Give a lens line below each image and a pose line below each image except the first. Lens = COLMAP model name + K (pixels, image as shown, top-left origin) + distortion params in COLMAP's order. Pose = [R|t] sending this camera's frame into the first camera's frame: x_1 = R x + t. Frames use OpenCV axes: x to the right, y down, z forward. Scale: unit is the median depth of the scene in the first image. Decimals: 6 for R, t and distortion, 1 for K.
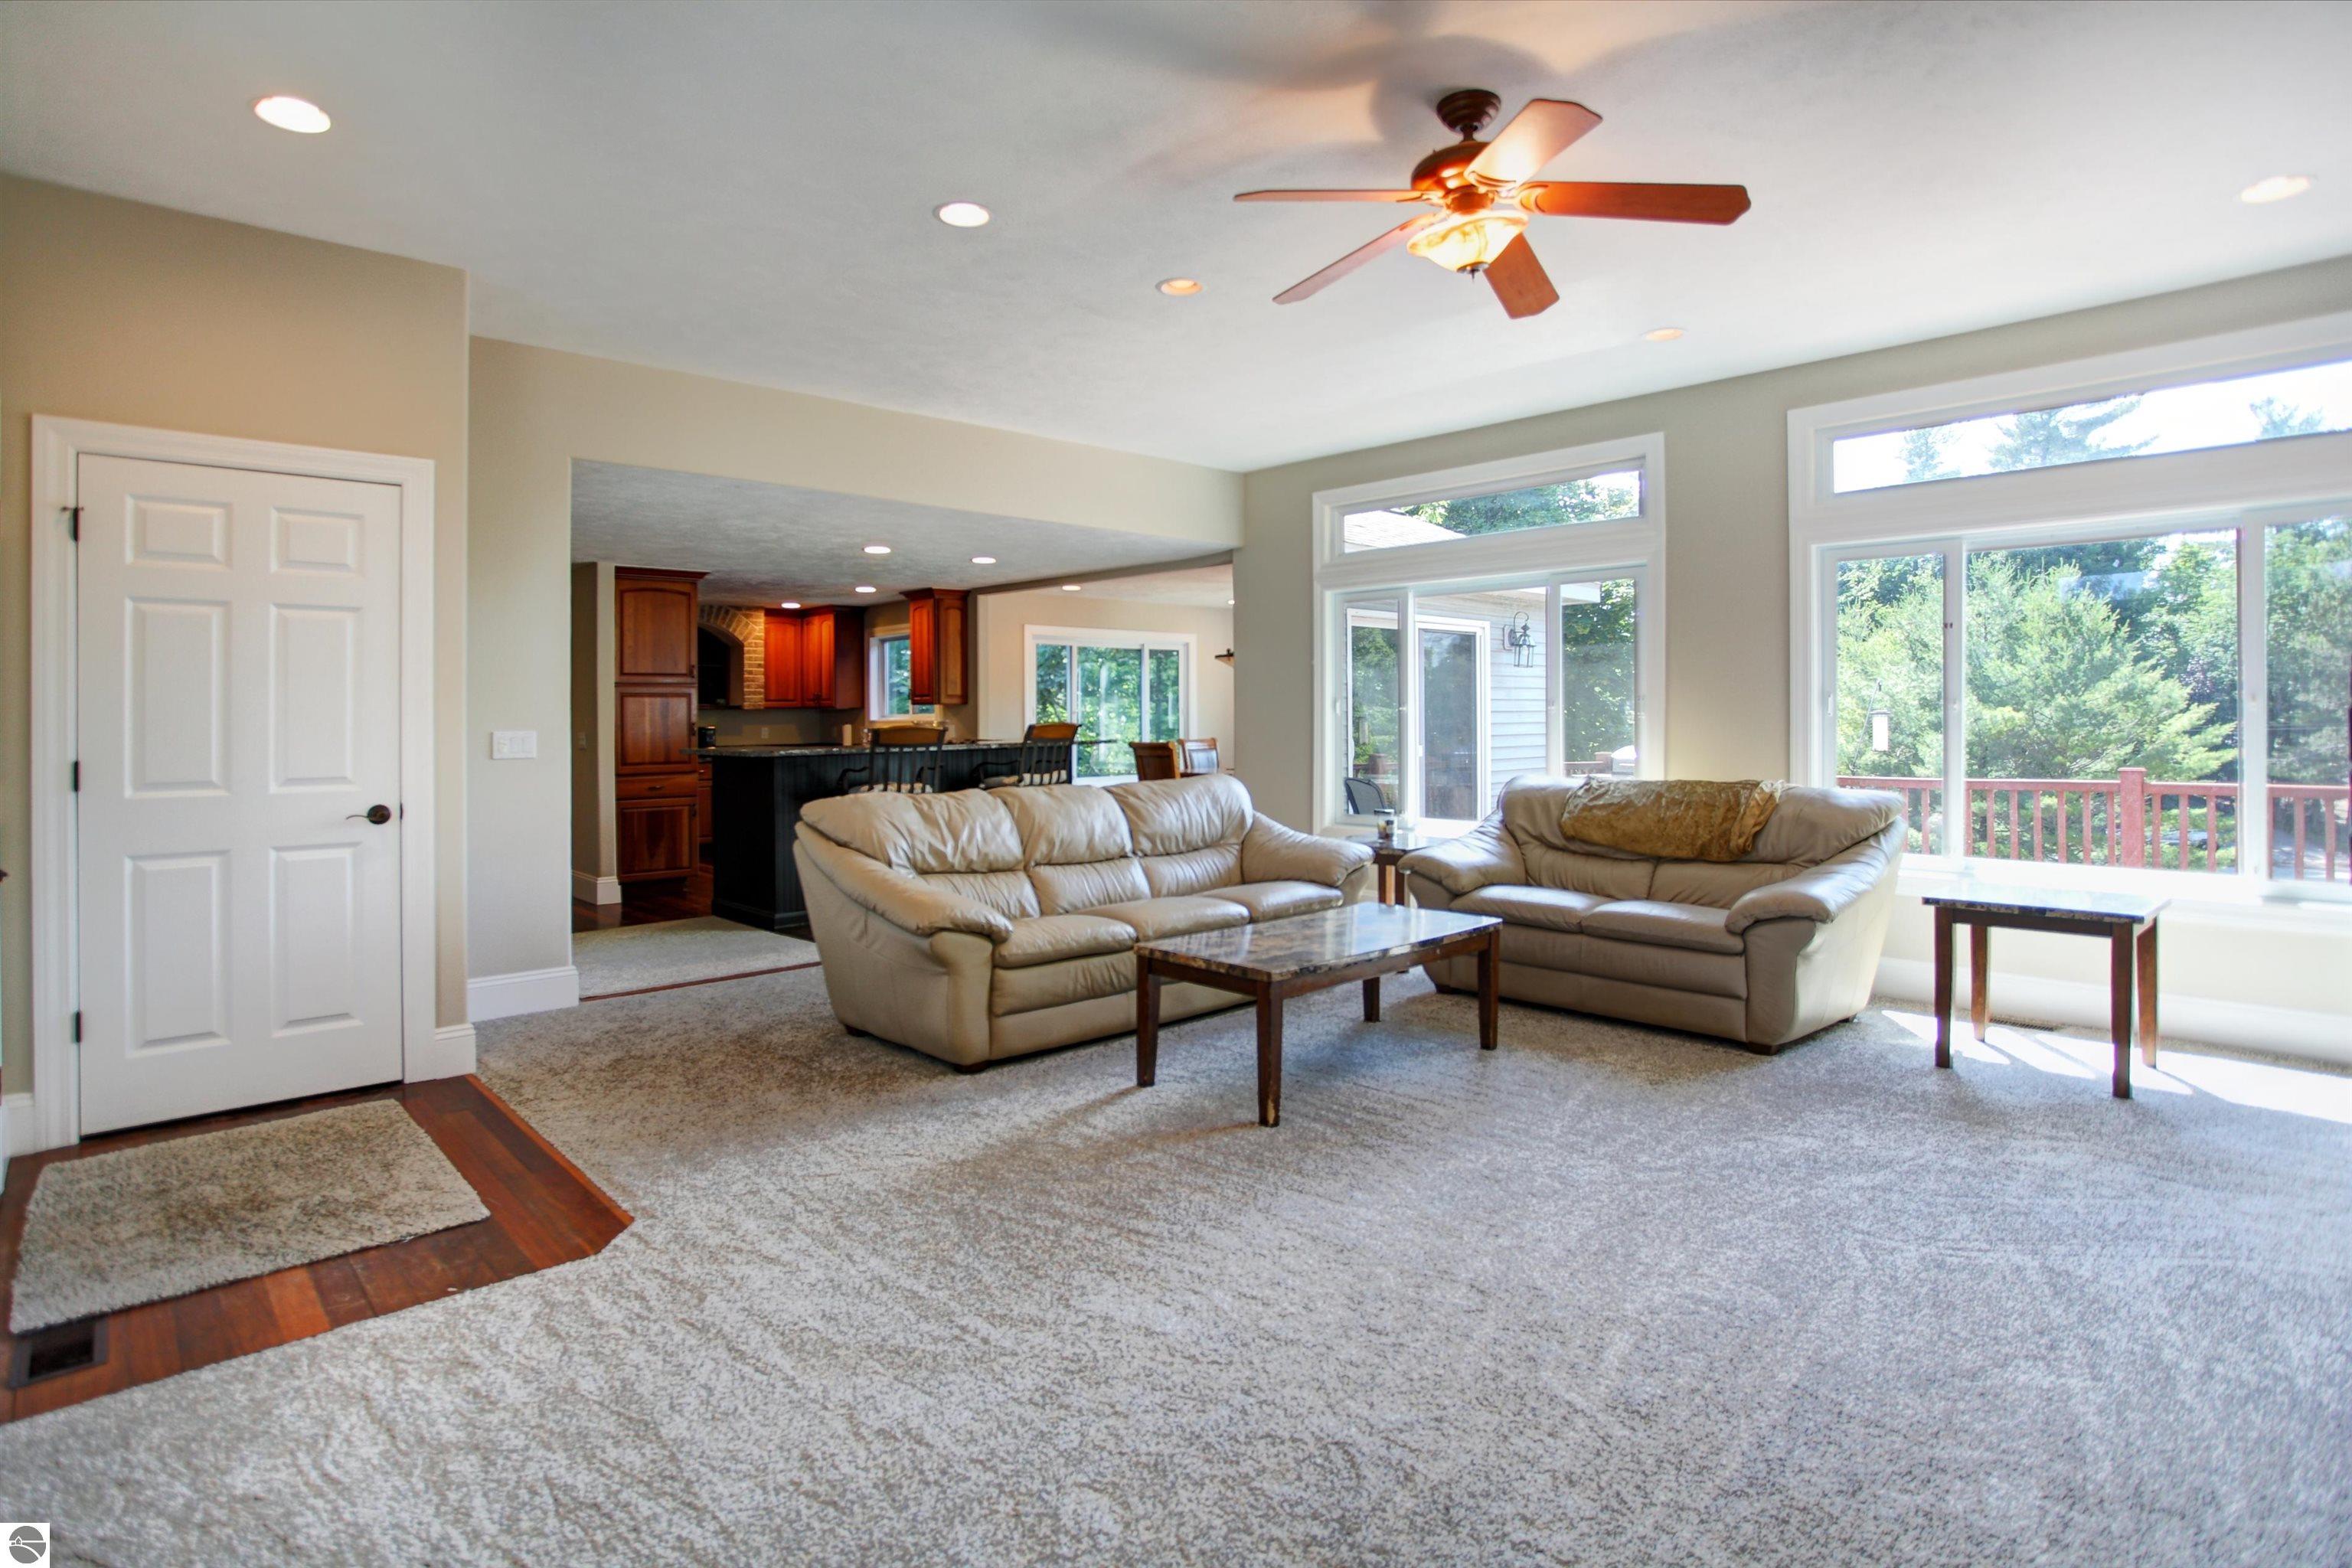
lens RADIAL K [[1212.2, 0, 1156.8], [0, 1212.2, 714.9], [0, 0, 1]] dist [-0.029393, 0.017117]
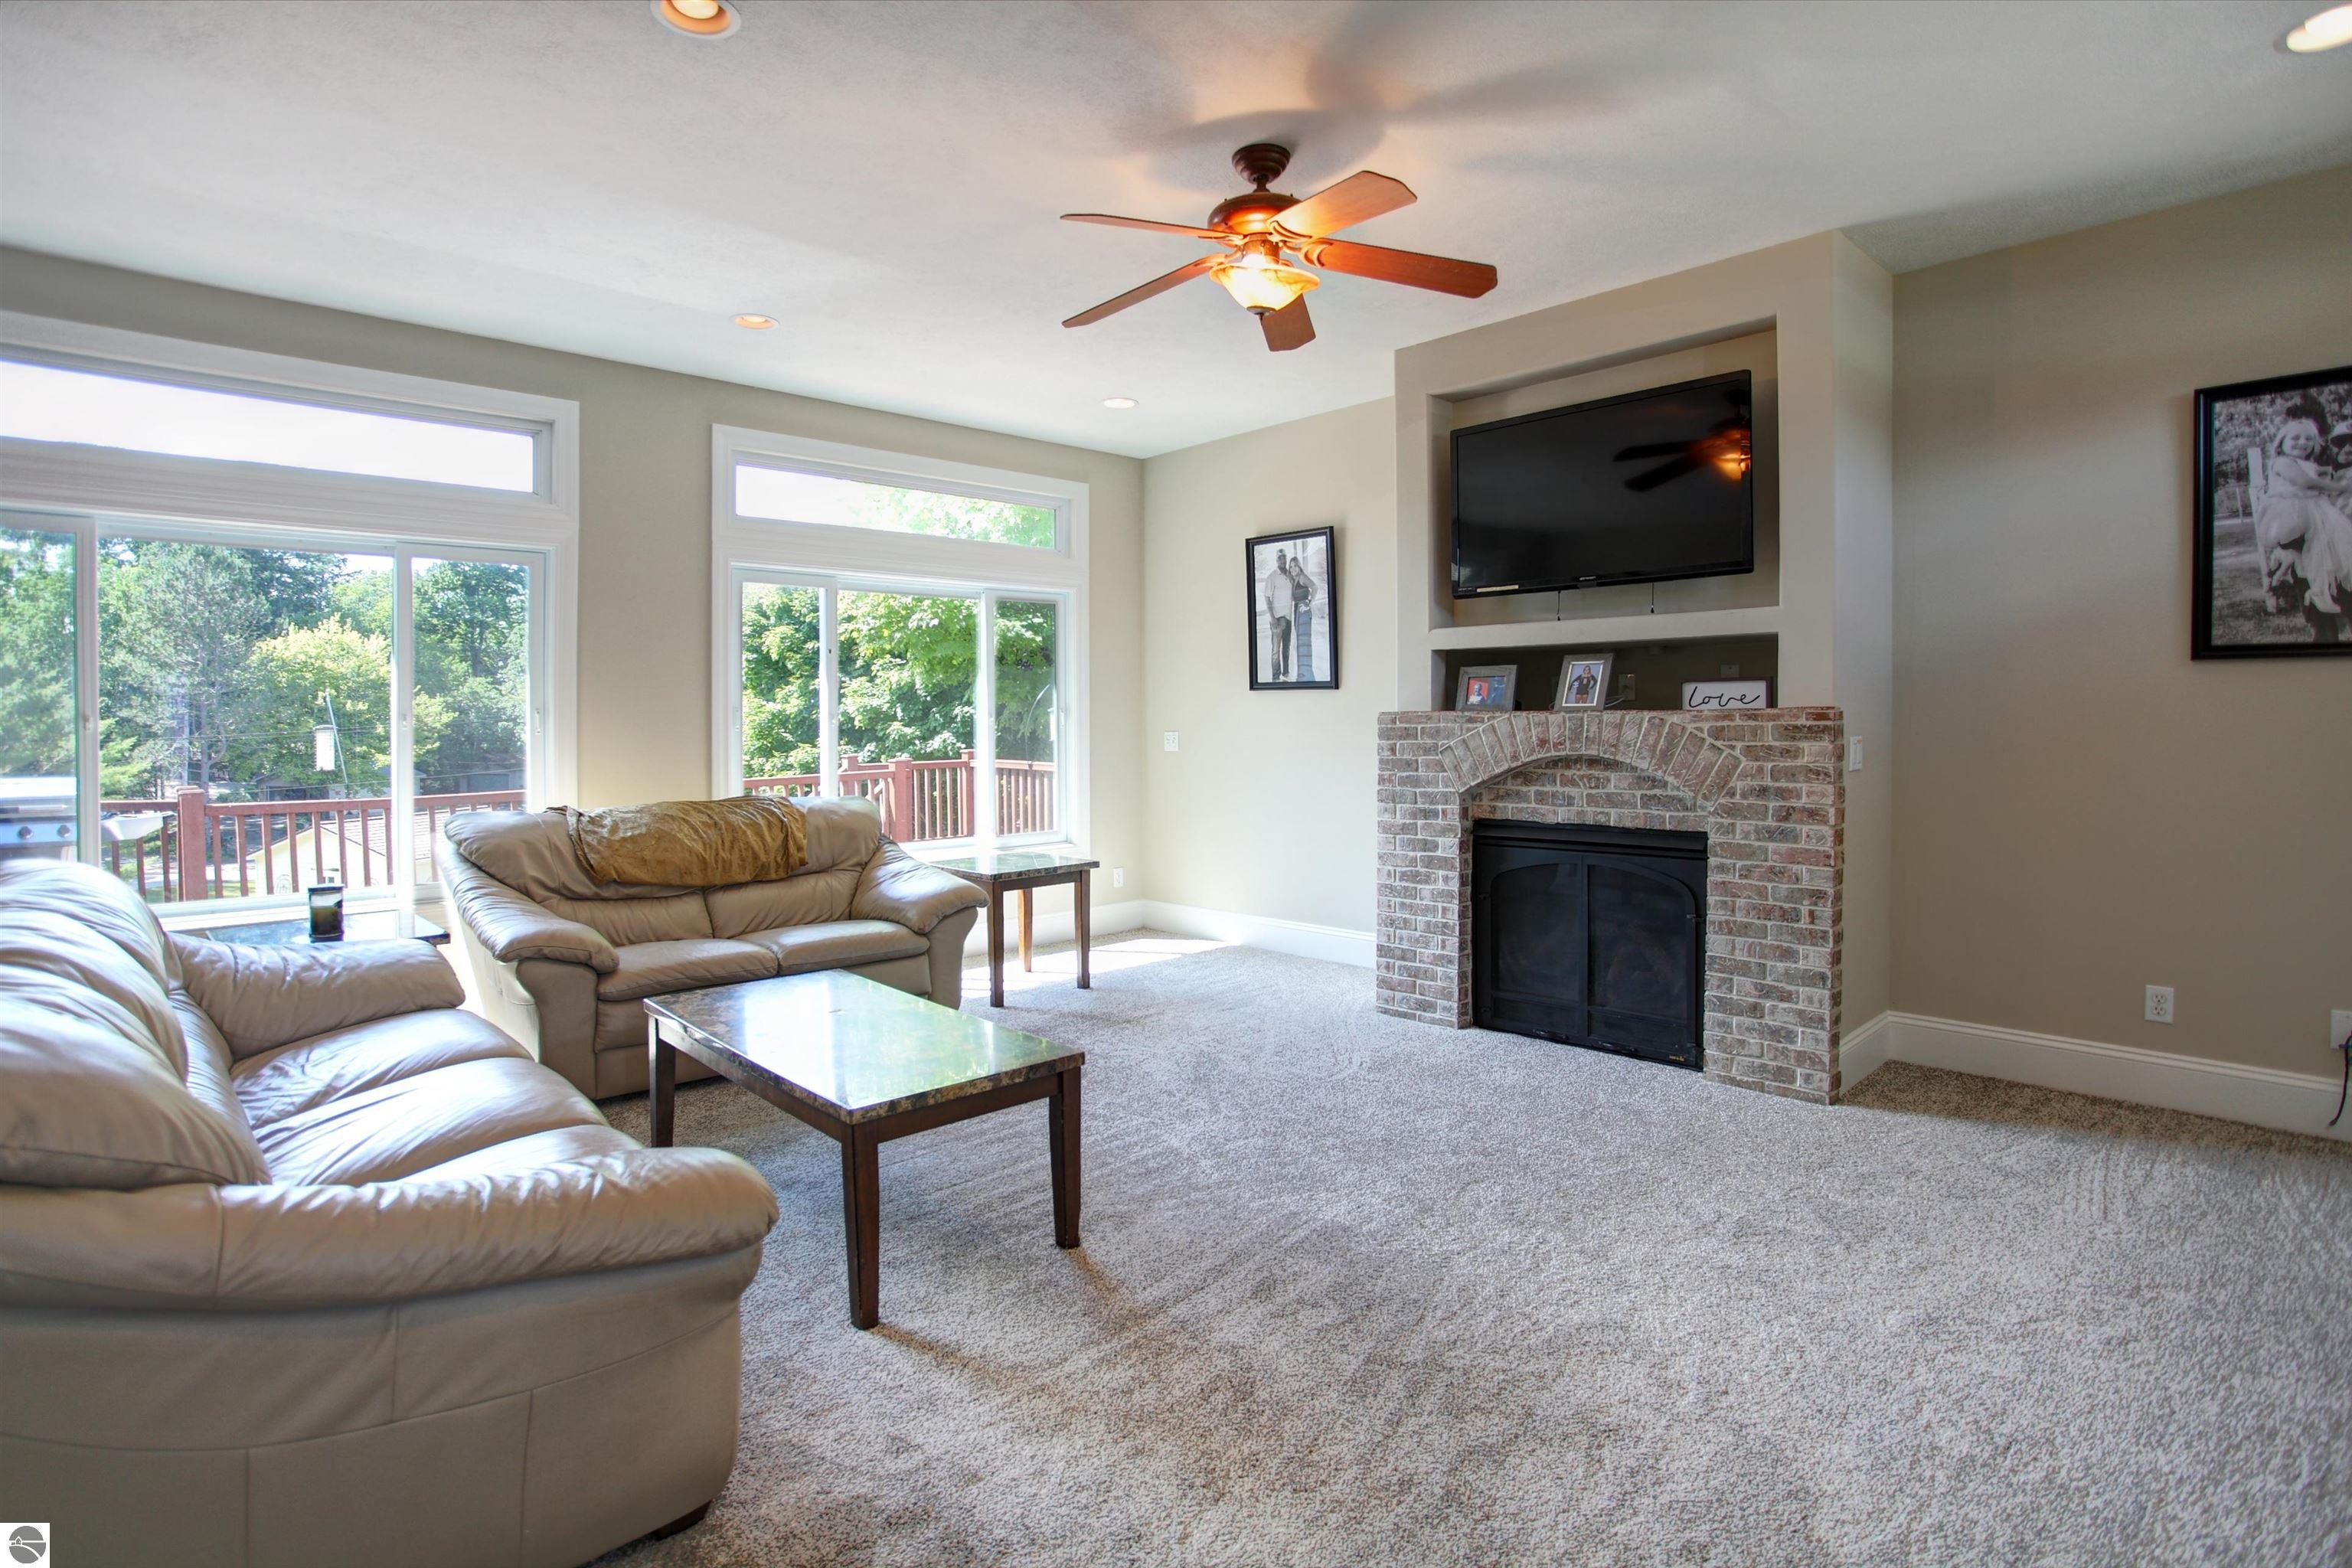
lens RADIAL K [[1212.2, 0, 1168.5], [0, 1212.2, 723.2], [0, 0, 1]] dist [-0.029393, 0.017117]
pose [[-0.001057, -0.003331, 0.999994, -0.491503], [0.008093, 0.999962, 0.003339, -0.006078], [-0.999967, 0.008096, -0.001030, 0.649499]]
